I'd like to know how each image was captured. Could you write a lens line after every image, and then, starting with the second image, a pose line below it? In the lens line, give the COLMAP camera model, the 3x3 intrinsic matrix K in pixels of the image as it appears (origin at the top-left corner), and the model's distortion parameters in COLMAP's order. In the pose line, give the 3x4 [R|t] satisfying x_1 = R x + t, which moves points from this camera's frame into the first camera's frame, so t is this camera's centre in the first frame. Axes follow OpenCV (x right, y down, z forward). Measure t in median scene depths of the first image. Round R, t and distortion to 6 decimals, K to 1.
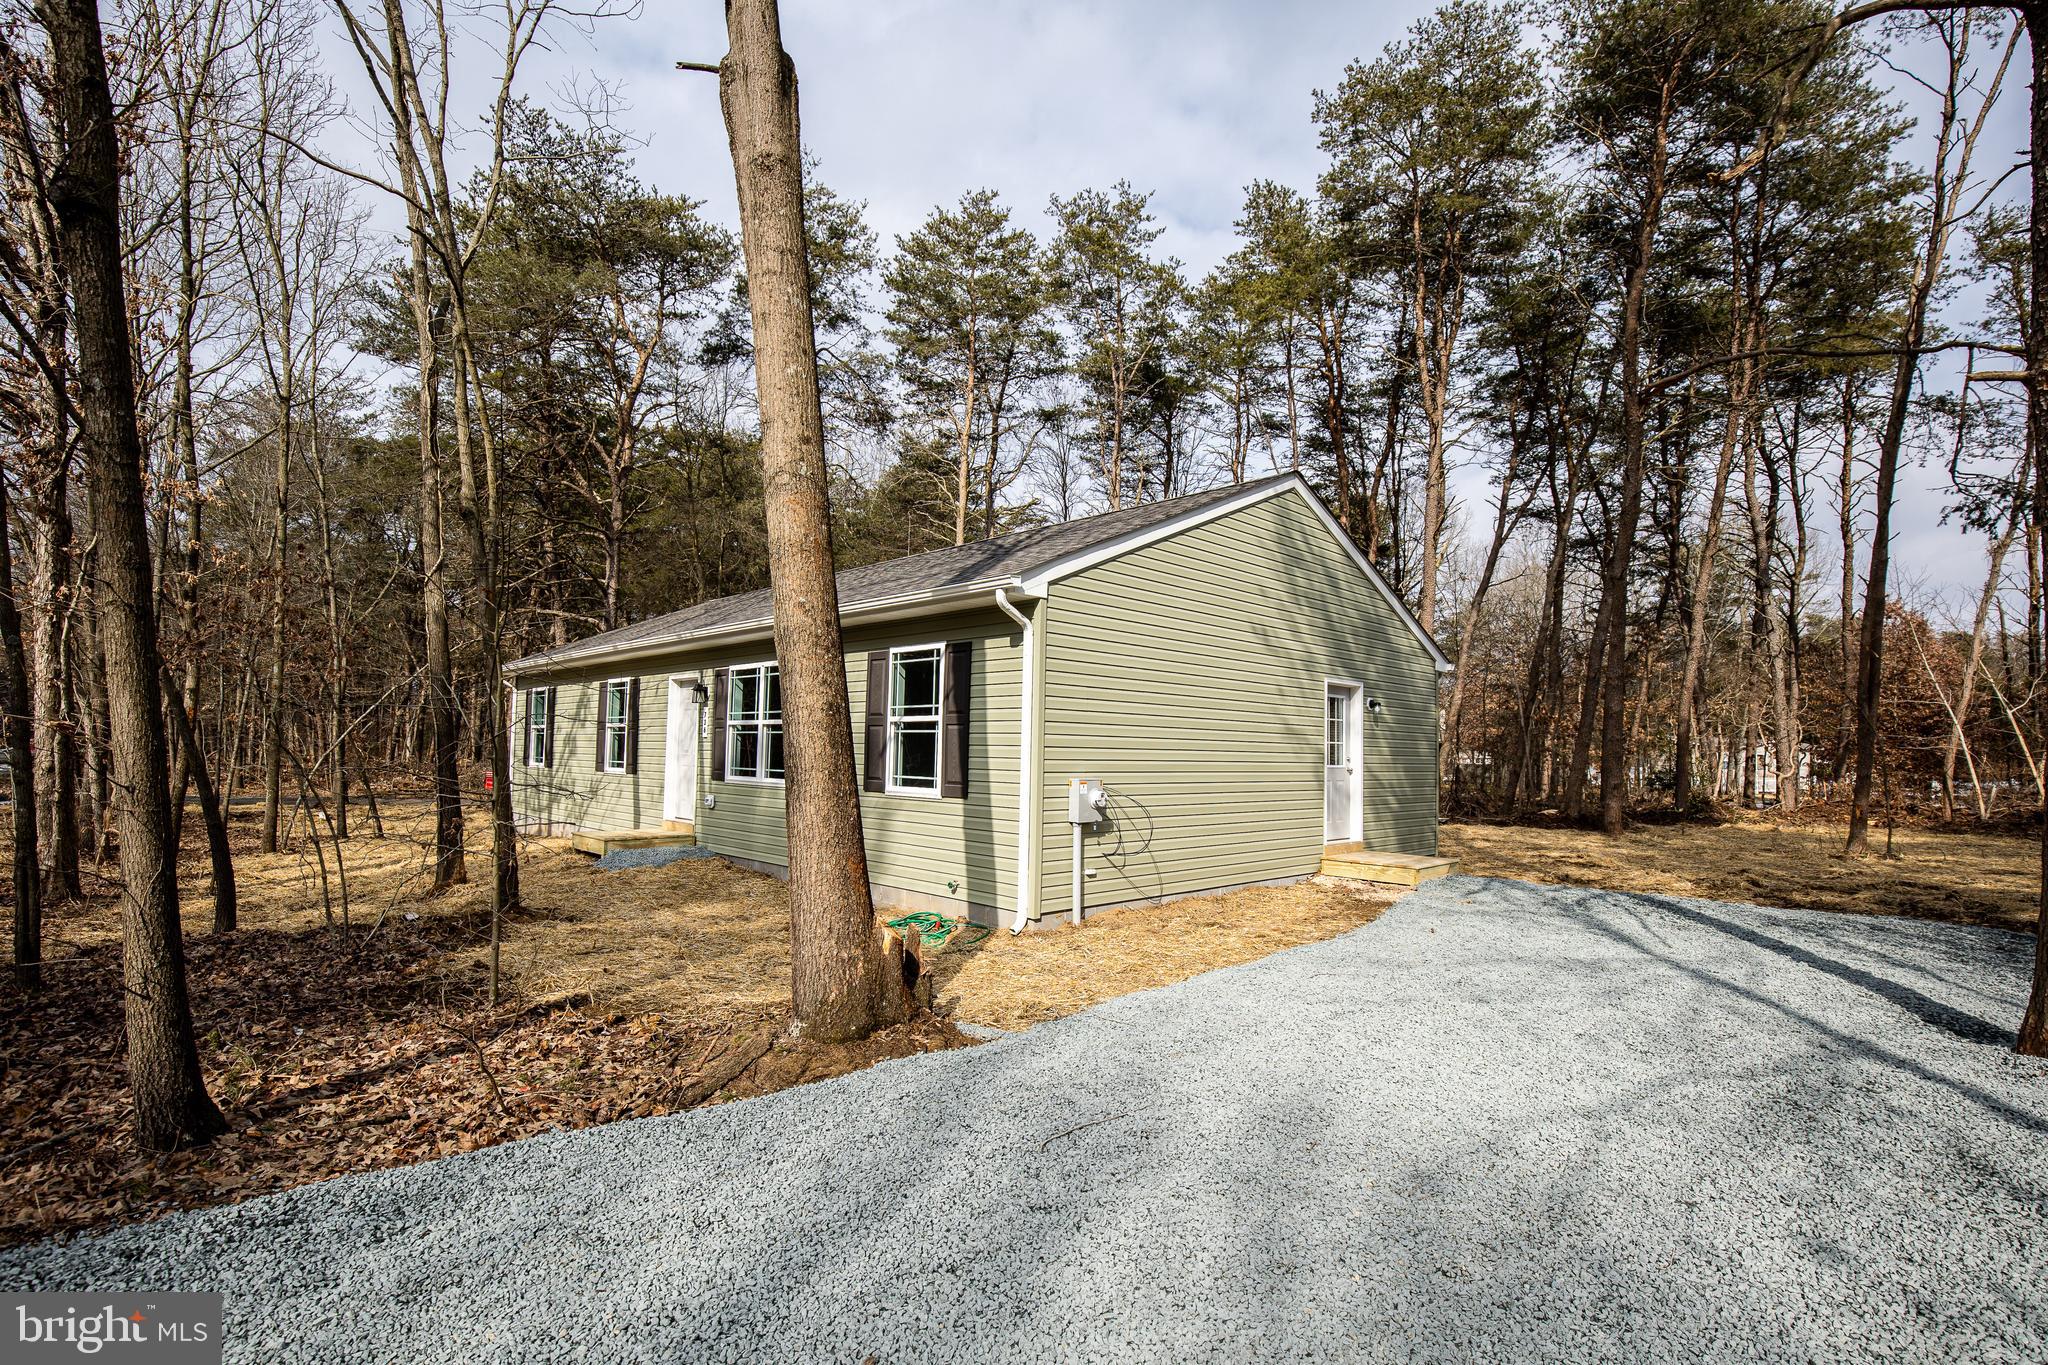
lens RADIAL K [[923.6, 0, 1031.0], [0, 923.6, 695.3], [0, 0, 1]] dist [0.004401, -0.000270]
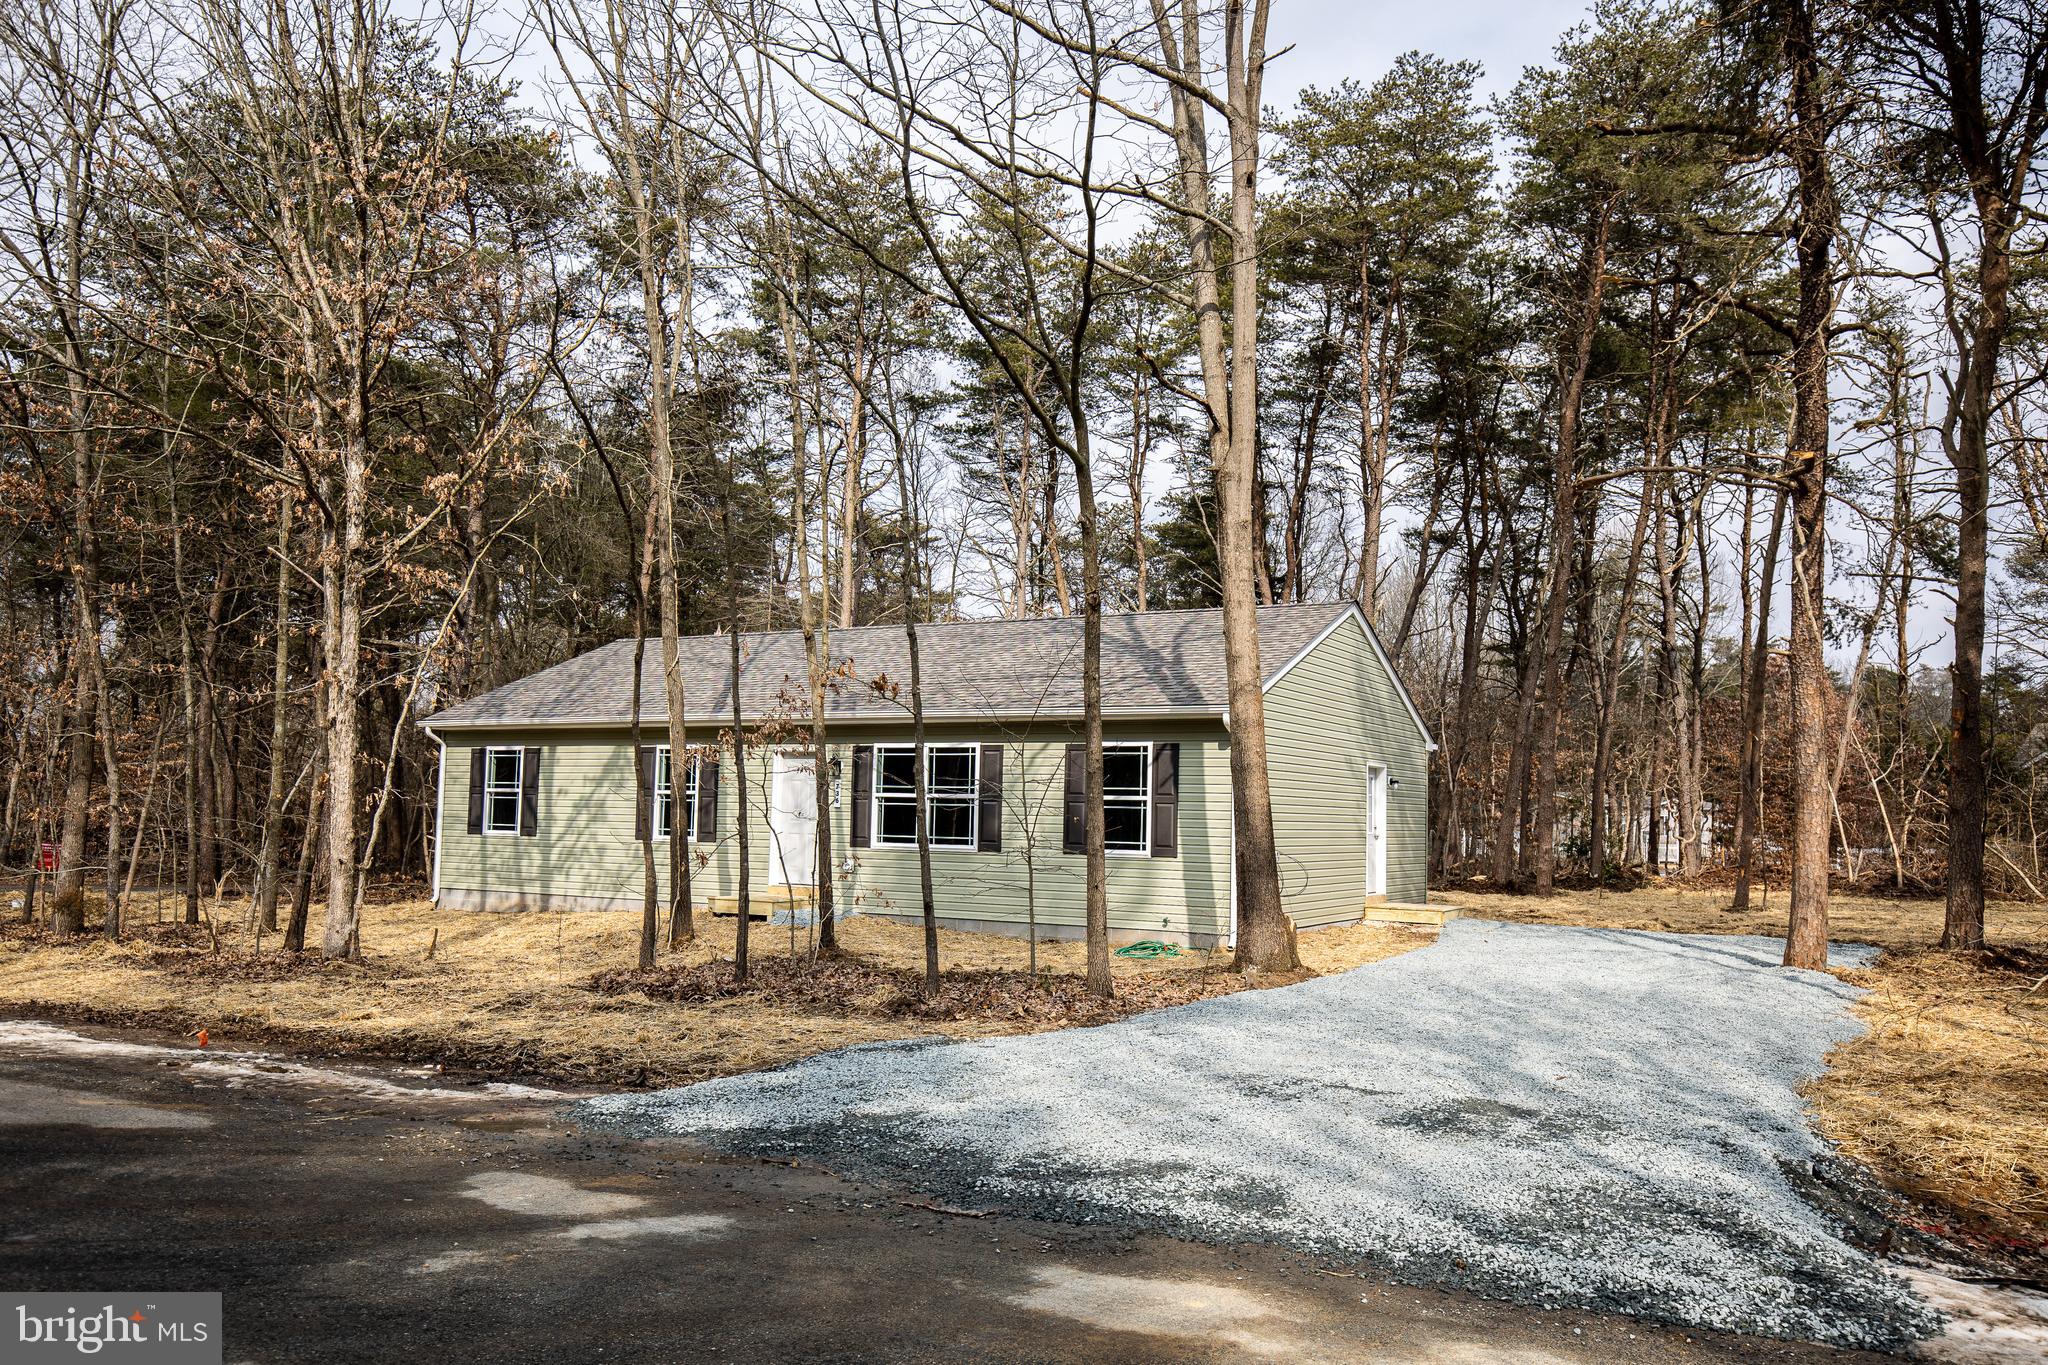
lens RADIAL K [[1511.2, 0, 1018.5], [0, 1511.2, 698.5], [0, 0, 1]] dist [0.093679, 0.003546]
pose [[0.963291, 0.020006, 0.267714, -0.363360], [-0.017194, 0.999770, -0.012845, -0.037006], [-0.267909, 0.007771, 0.963413, -0.450686]]
